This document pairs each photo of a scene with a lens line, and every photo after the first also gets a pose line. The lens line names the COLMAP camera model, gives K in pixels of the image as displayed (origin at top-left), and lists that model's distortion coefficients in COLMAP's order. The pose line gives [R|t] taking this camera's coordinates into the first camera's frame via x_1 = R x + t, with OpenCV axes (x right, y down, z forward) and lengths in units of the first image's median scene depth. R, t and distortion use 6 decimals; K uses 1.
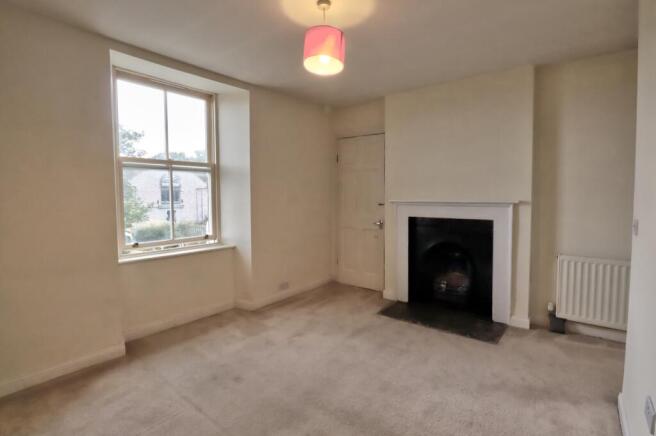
lens RADIAL K [[312.0, 0, 329.3], [0, 312.0, 209.7], [0, 0, 1]] dist [0.001588, -0.008751]
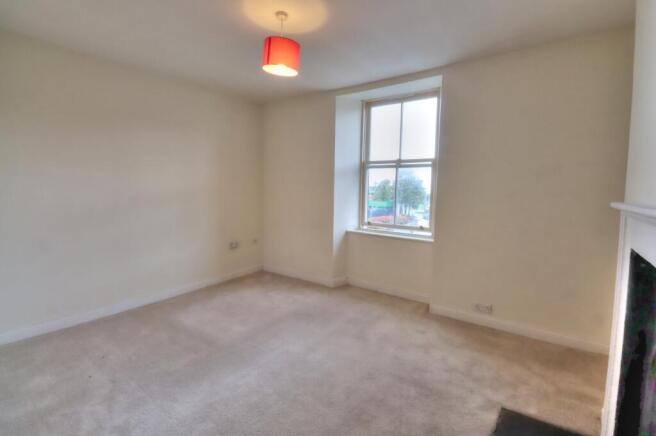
lens RADIAL K [[312.0, 0, 329.3], [0, 312.0, 209.7], [0, 0, 1]] dist [0.001588, -0.008751]
pose [[0.024392, 0.070198, -0.997235, 0.714865], [-0.074266, 0.994902, 0.068218, -0.026780], [0.996940, 0.072396, 0.029481, 0.711015]]
